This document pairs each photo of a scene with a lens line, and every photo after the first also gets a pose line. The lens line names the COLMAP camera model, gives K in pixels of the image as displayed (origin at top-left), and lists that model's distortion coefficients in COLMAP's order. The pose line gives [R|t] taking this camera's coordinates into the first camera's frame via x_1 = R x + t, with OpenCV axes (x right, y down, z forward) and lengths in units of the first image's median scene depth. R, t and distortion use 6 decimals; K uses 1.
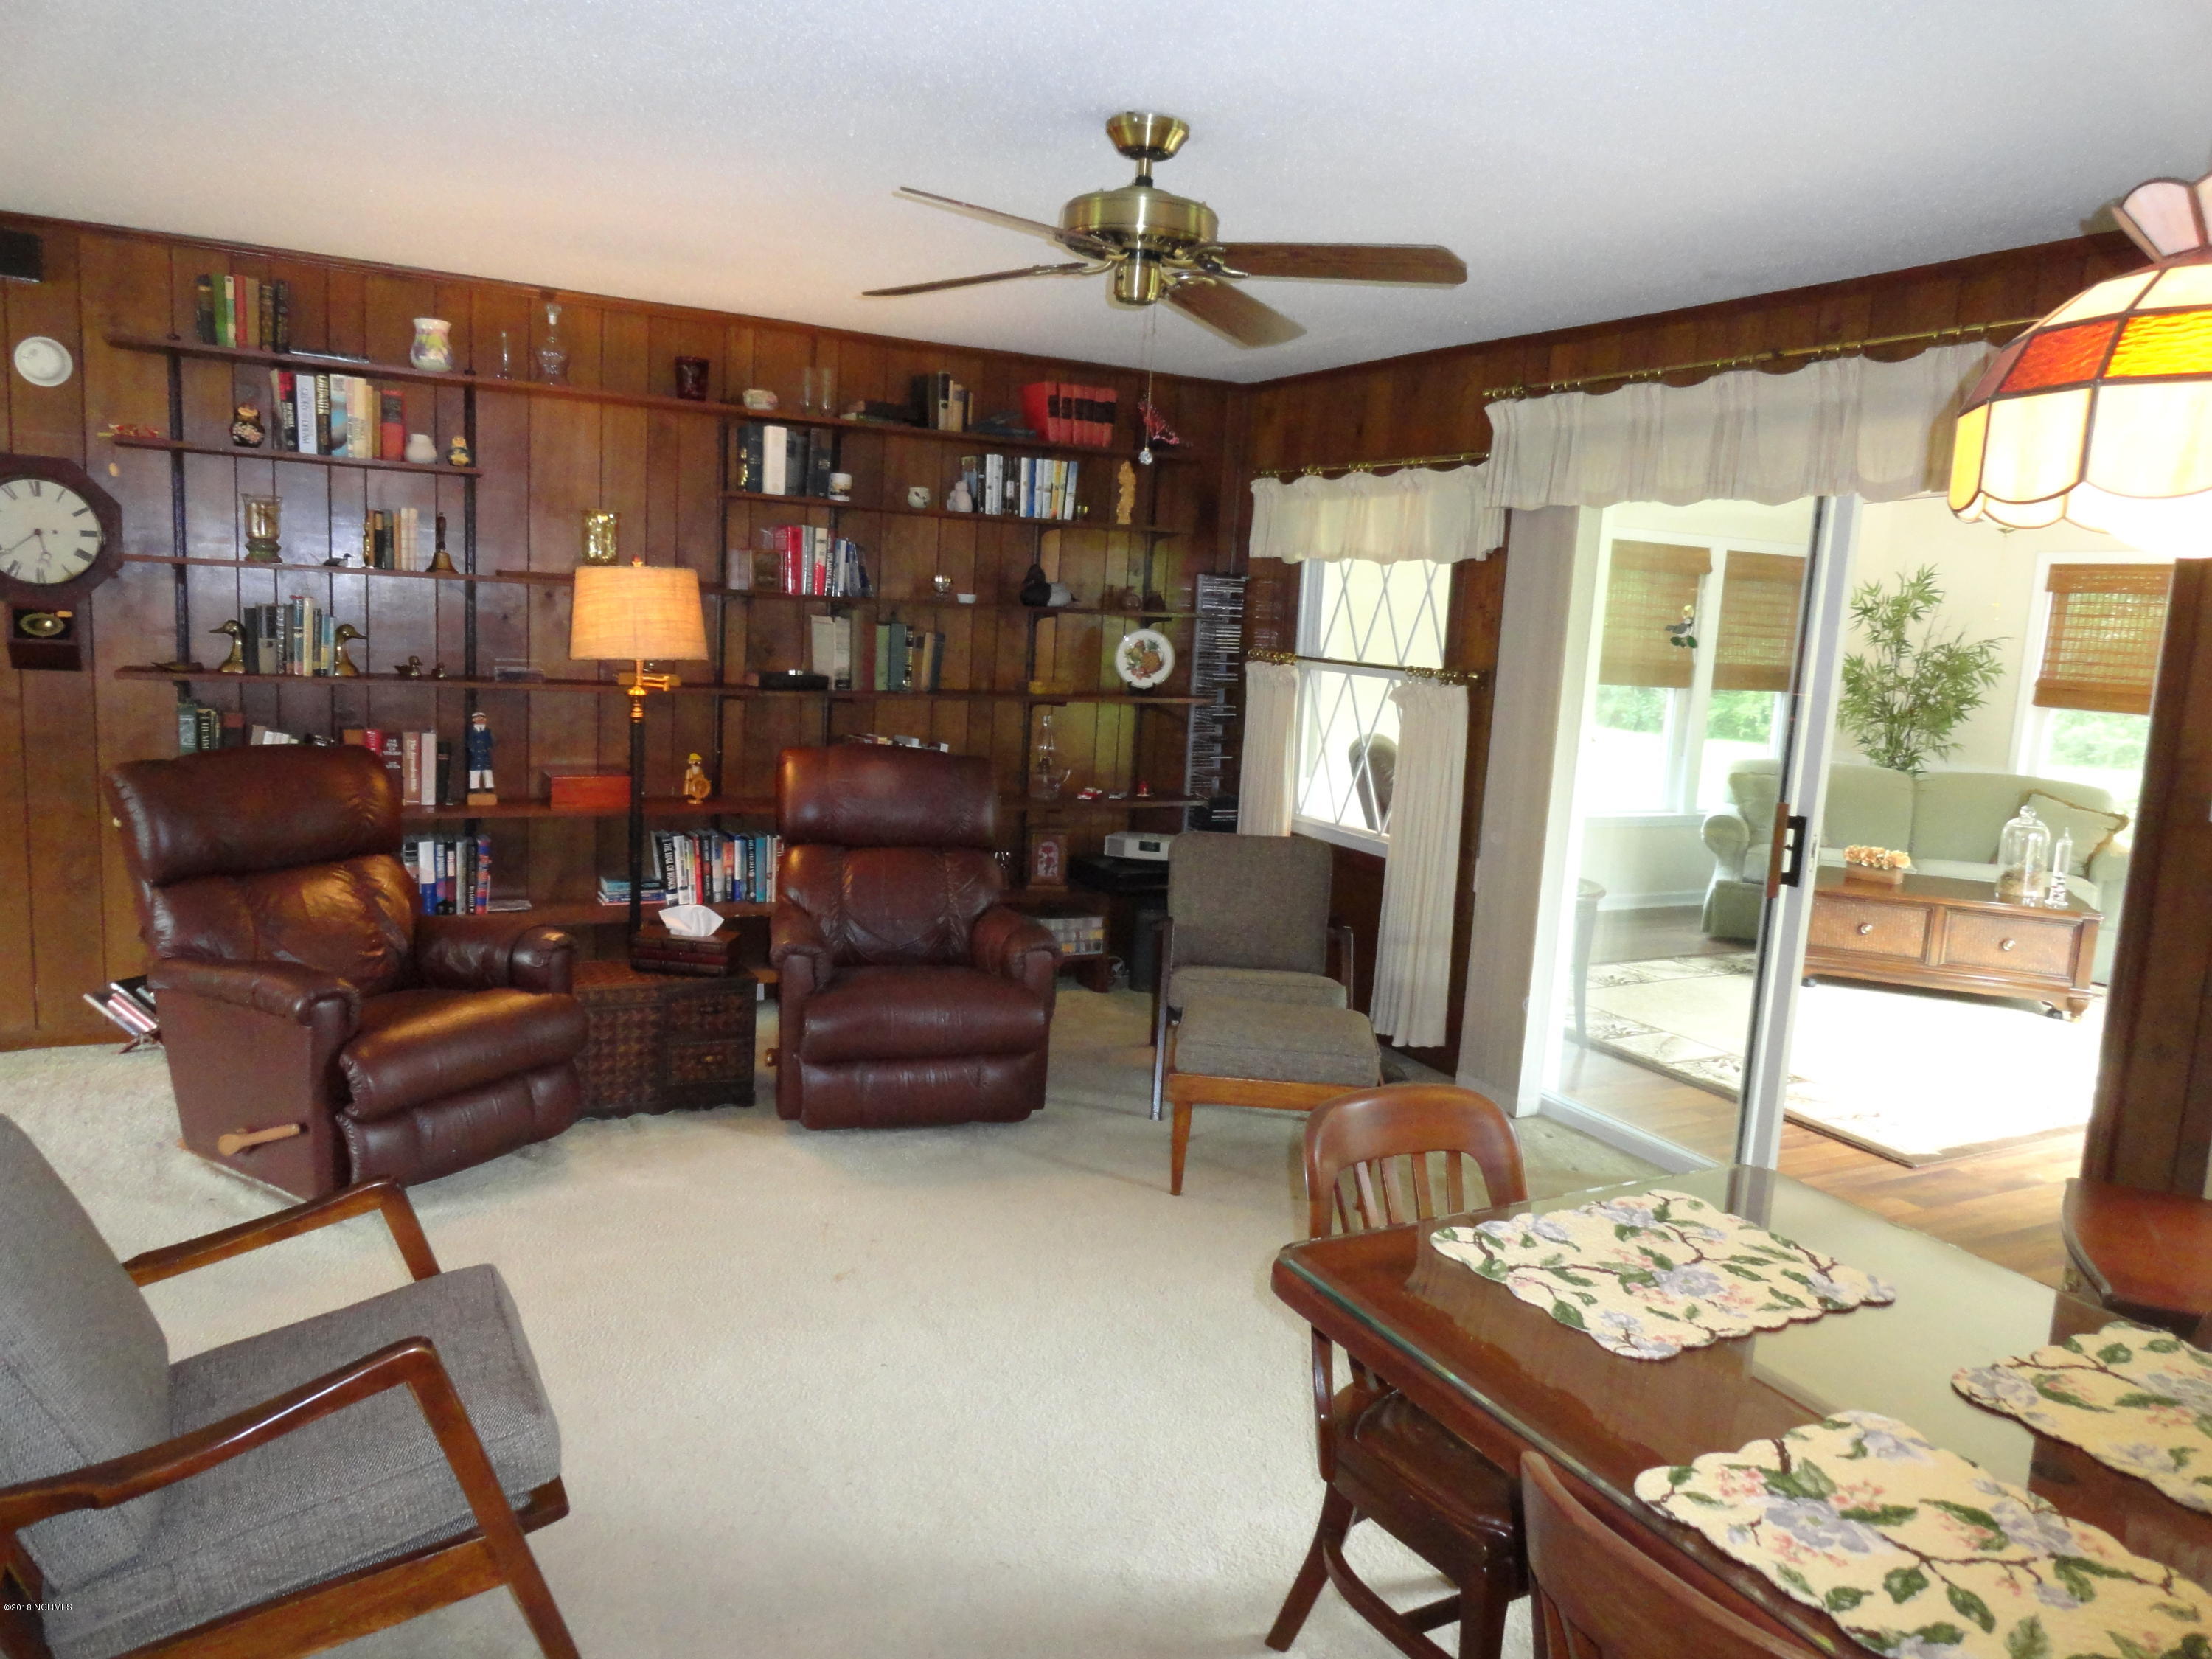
lens RADIAL K [[1525.6, 0, 1106.0], [0, 1525.6, 829.5], [0, 0, 1]] dist [0.004234, 0.001529]
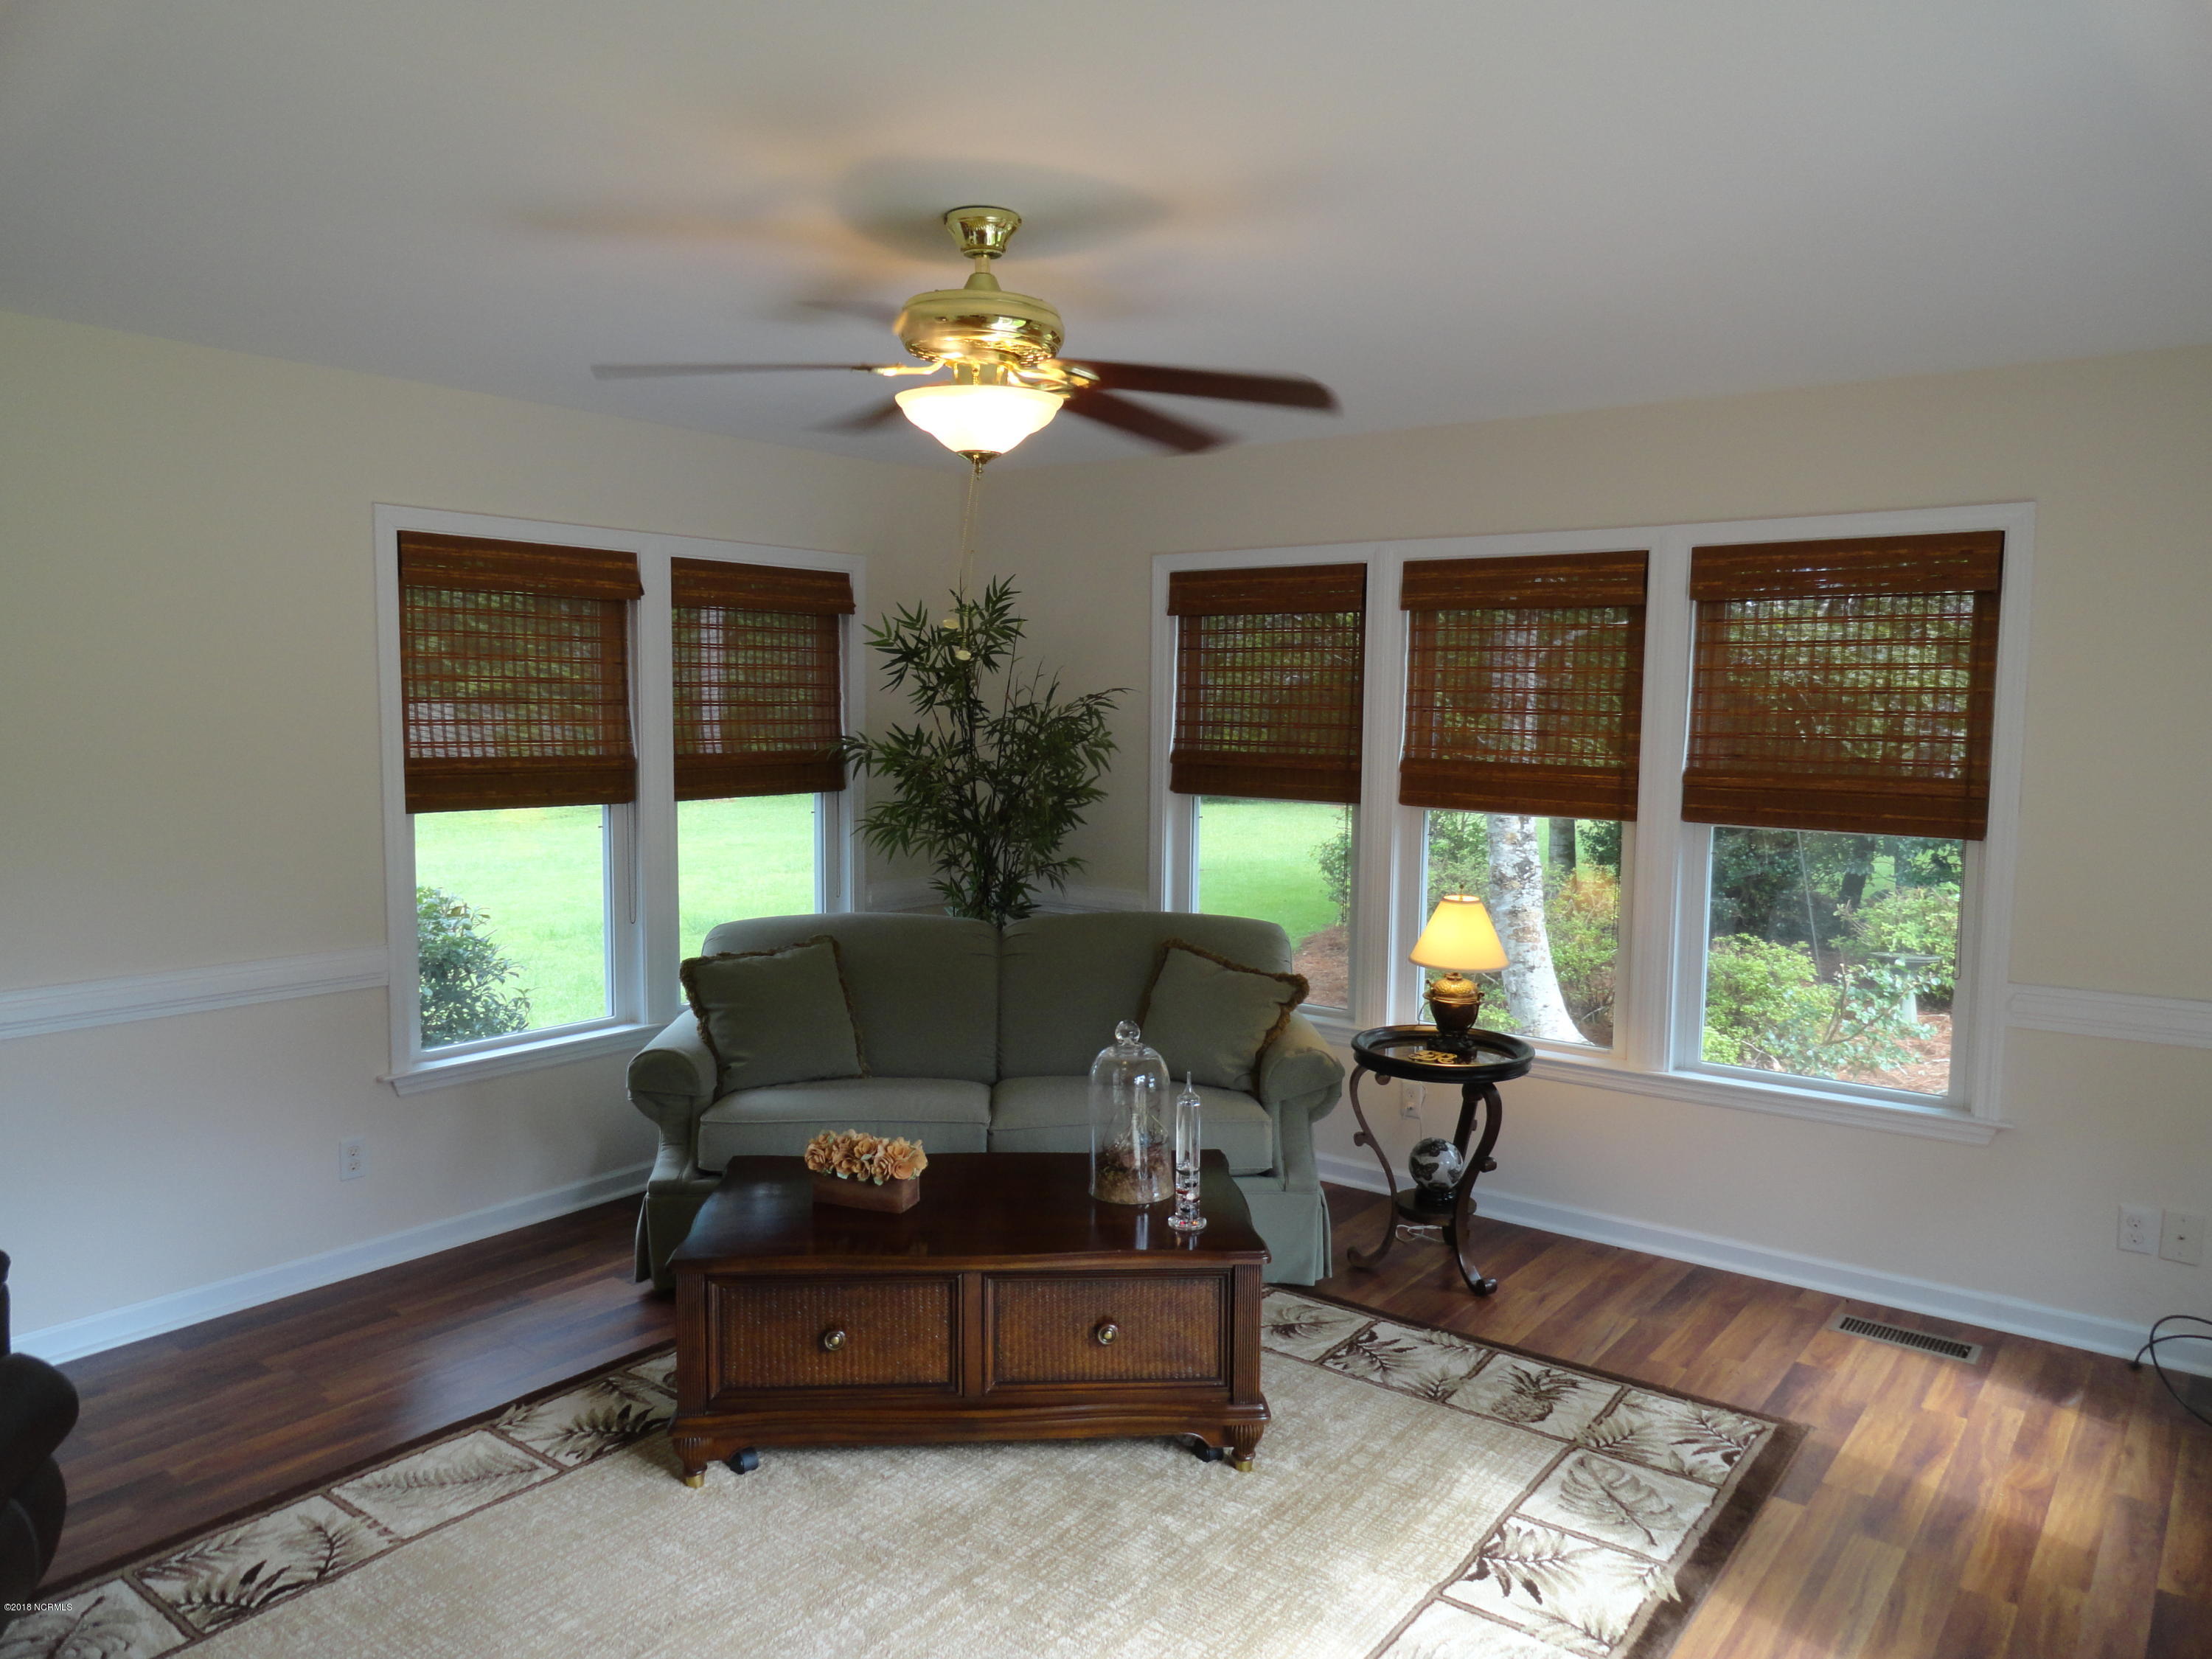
lens RADIAL K [[1525.6, 0, 1106.0], [0, 1525.6, 829.5], [0, 0, 1]] dist [0.004234, 0.001529]
pose [[0.904758, -0.083005, 0.417760, 0.314960], [0.100785, 0.994694, -0.020638, -0.055559], [-0.413830, 0.060776, 0.908323, 0.433624]]
